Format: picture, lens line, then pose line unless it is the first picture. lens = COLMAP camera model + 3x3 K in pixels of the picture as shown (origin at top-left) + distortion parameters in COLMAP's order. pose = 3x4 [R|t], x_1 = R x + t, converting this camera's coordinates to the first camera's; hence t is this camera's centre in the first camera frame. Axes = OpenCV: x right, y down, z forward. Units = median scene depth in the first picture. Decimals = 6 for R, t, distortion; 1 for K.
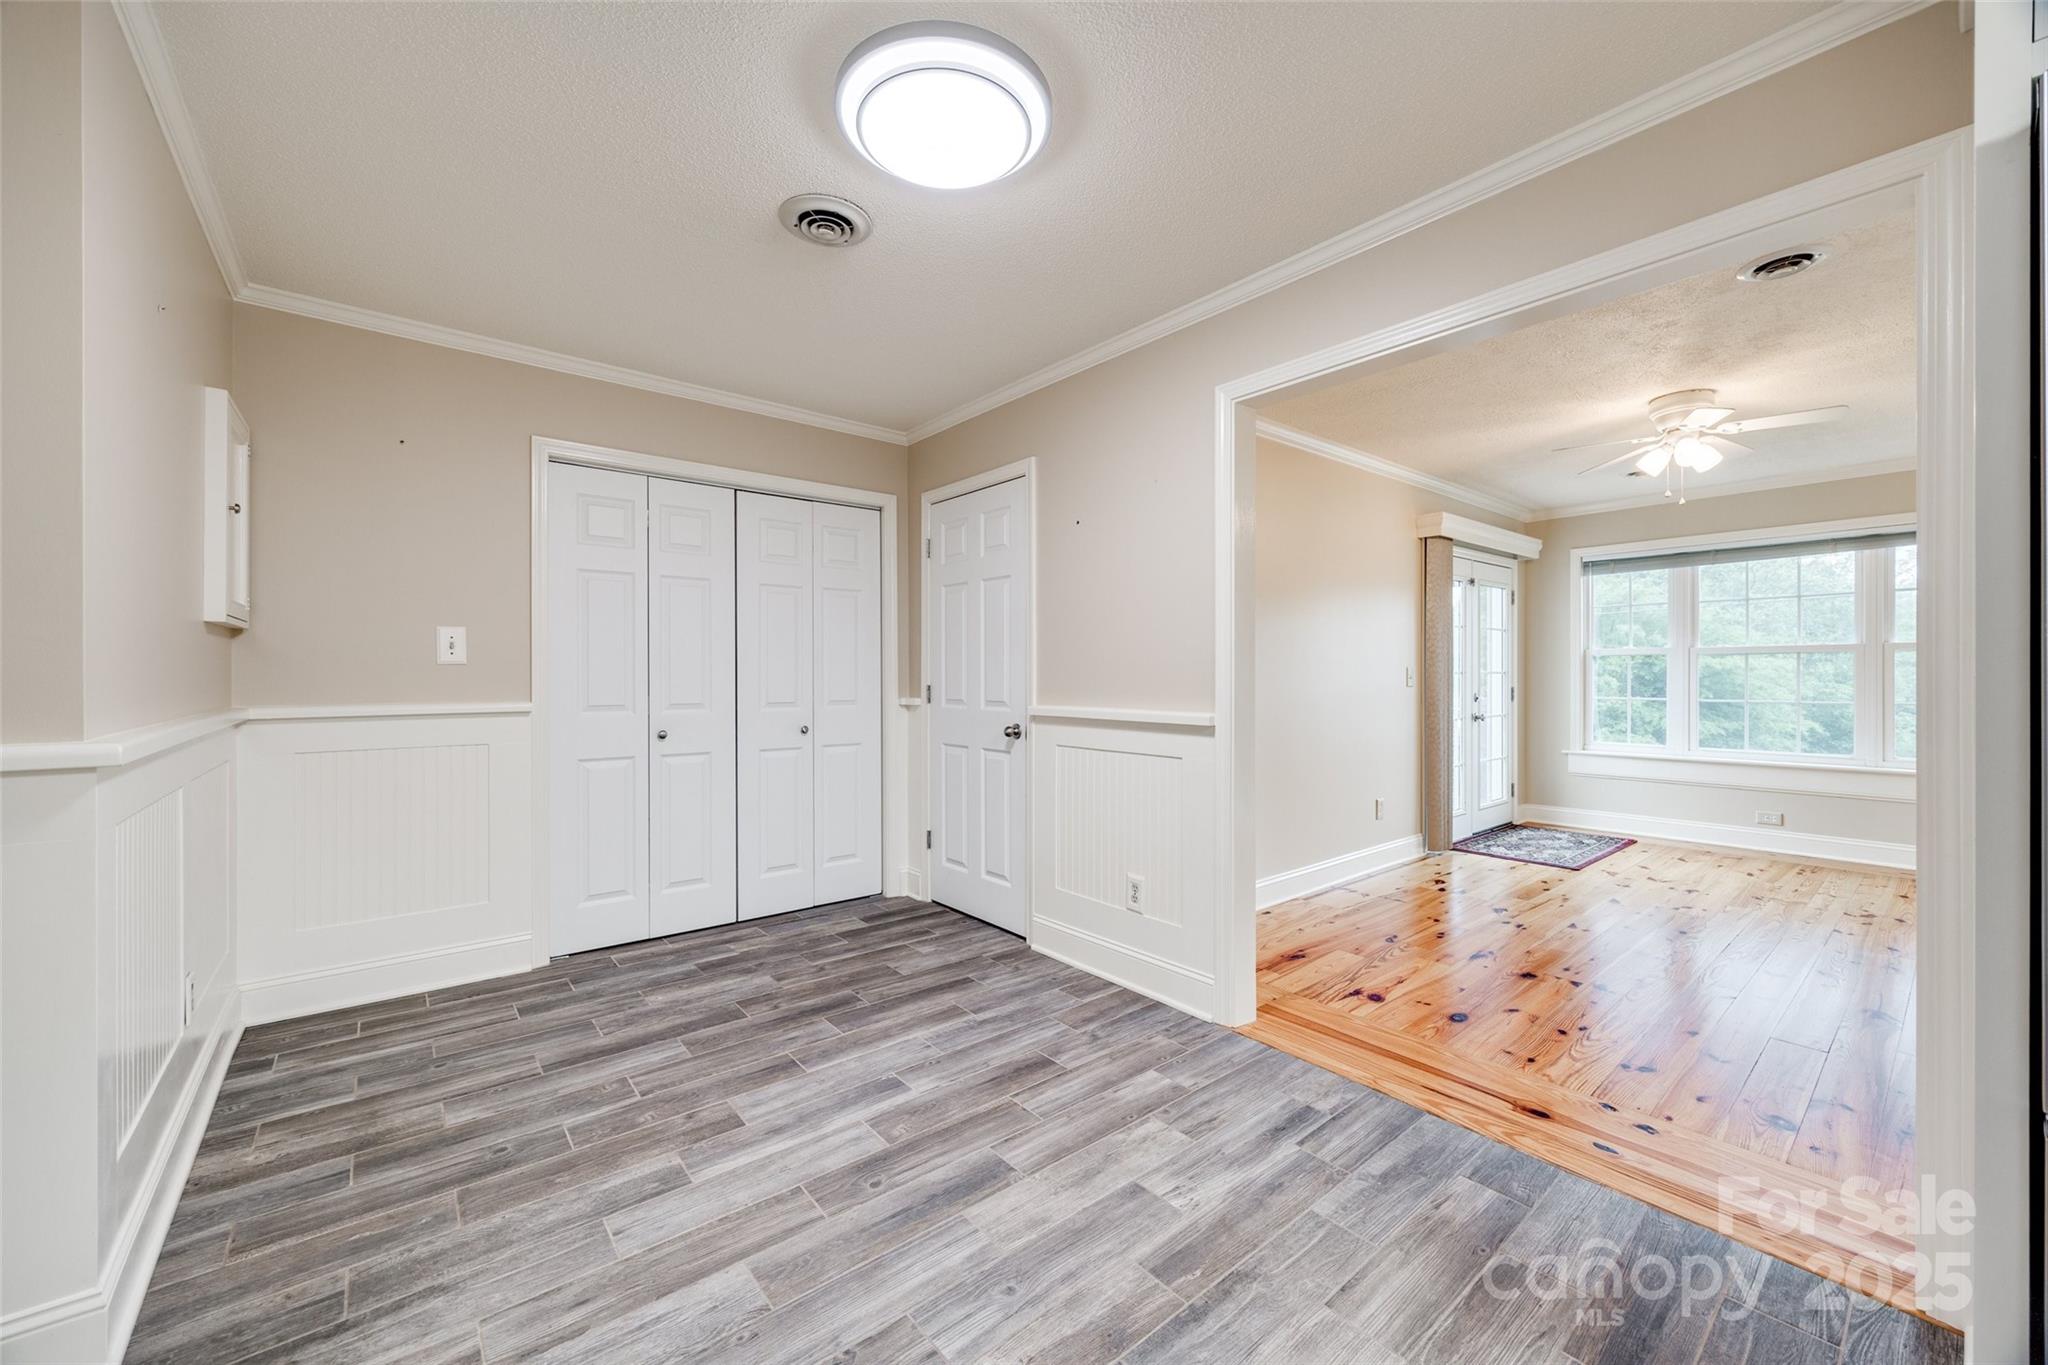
lens RADIAL K [[790.4, 0, 1003.7], [0, 790.4, 675.4], [0, 0, 1]] dist [0.000150, -0.000404]
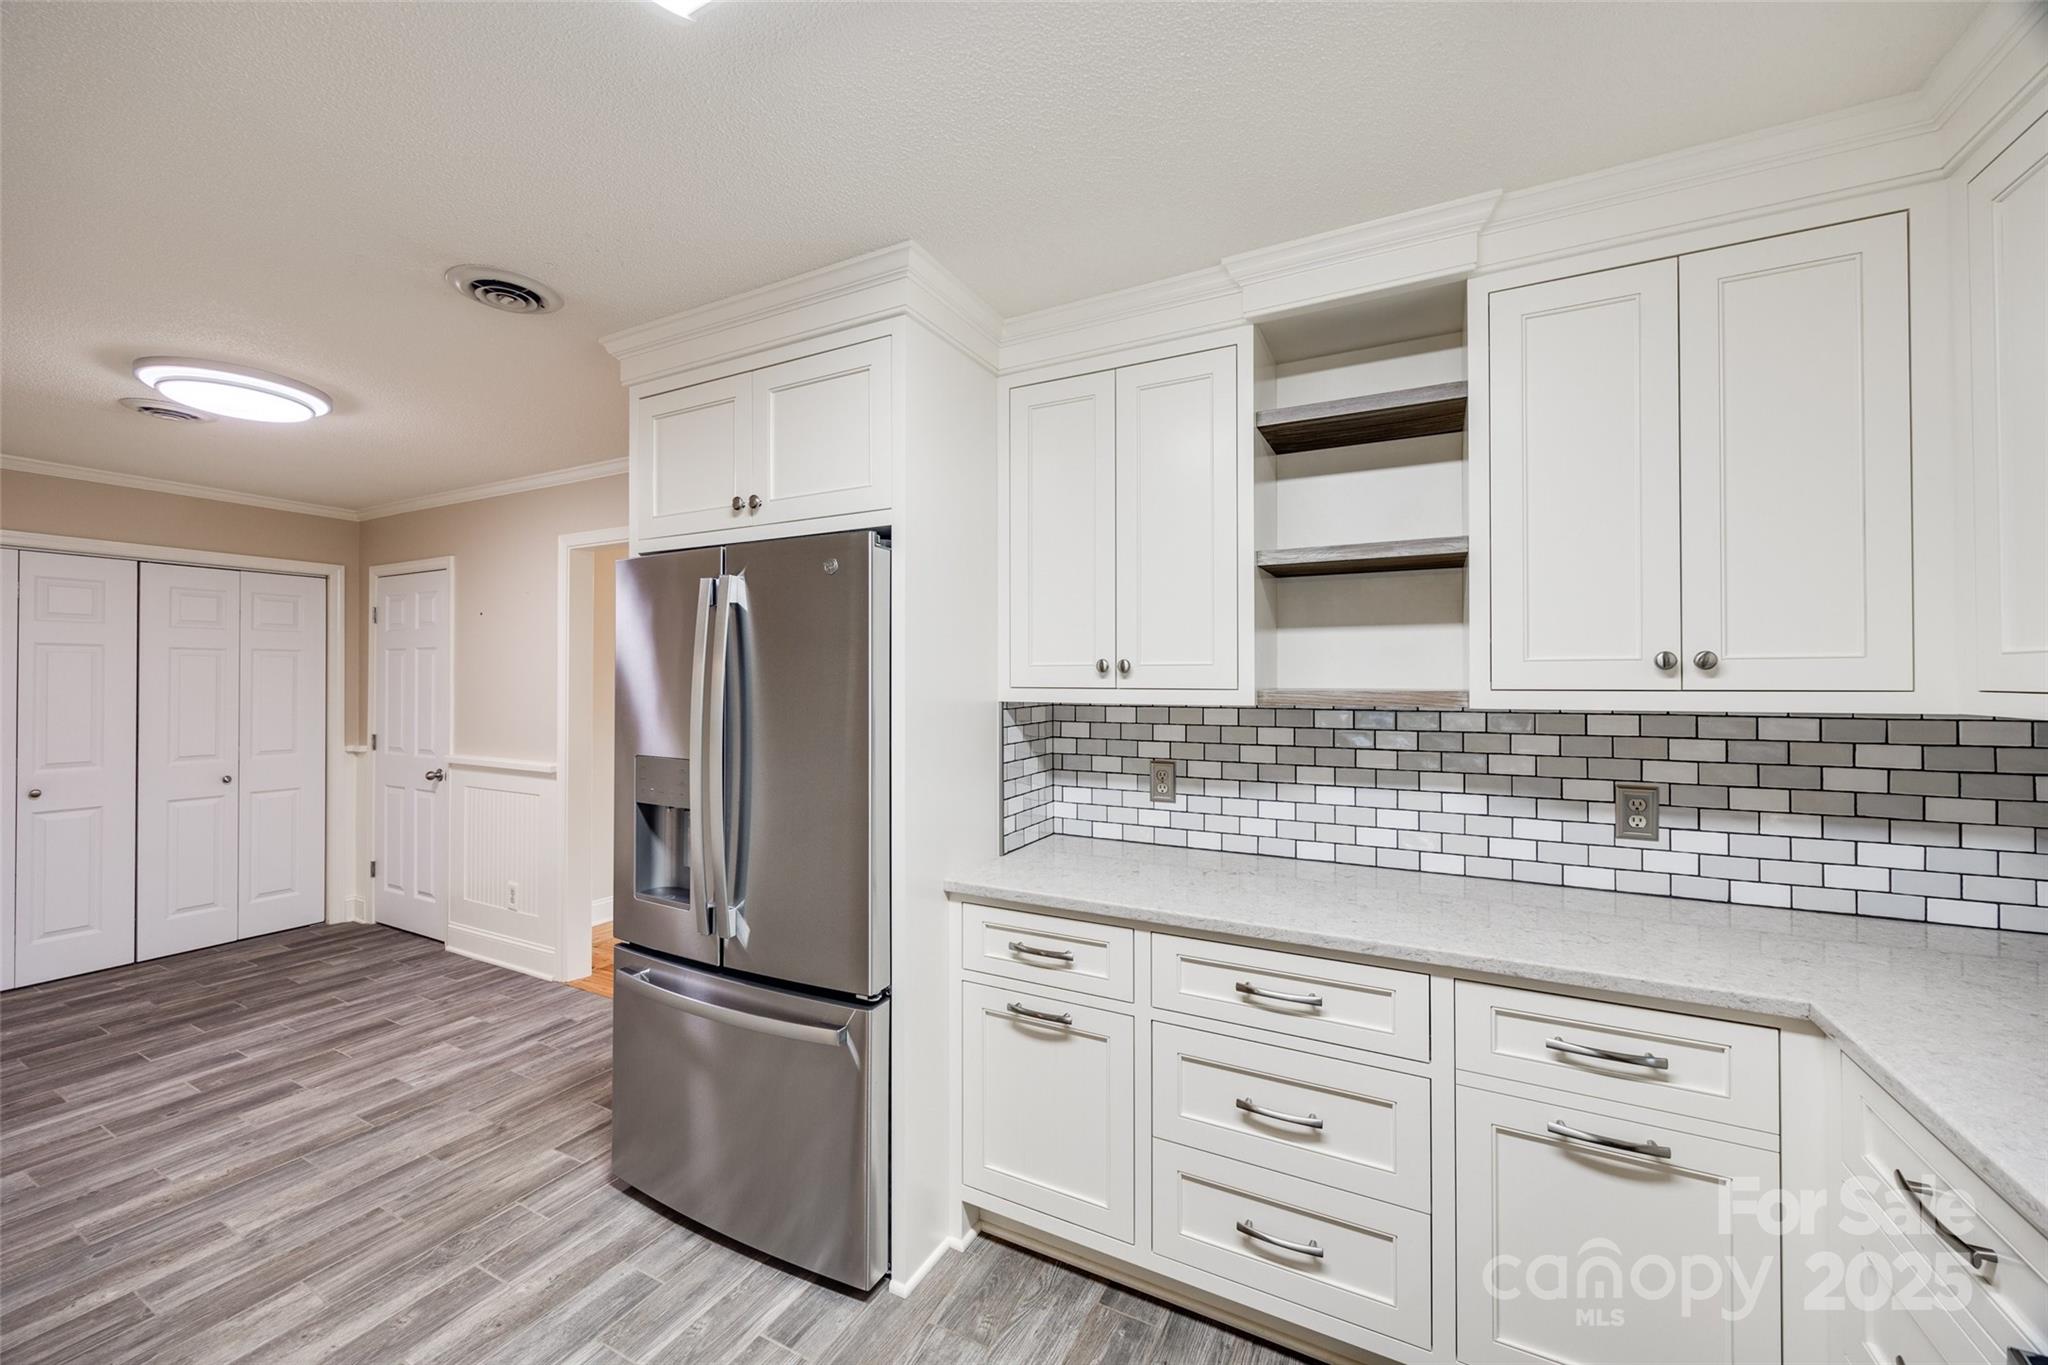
lens RADIAL K [[790.4, 0, 1006.2], [0, 790.4, 673.6], [0, 0, 1]] dist [0.000150, -0.000404]
pose [[0.919265, 0.005951, 0.393595, 0.408616], [-0.002819, 0.999960, -0.008535, -0.094691], [-0.393630, 0.006737, 0.919244, -0.573349]]
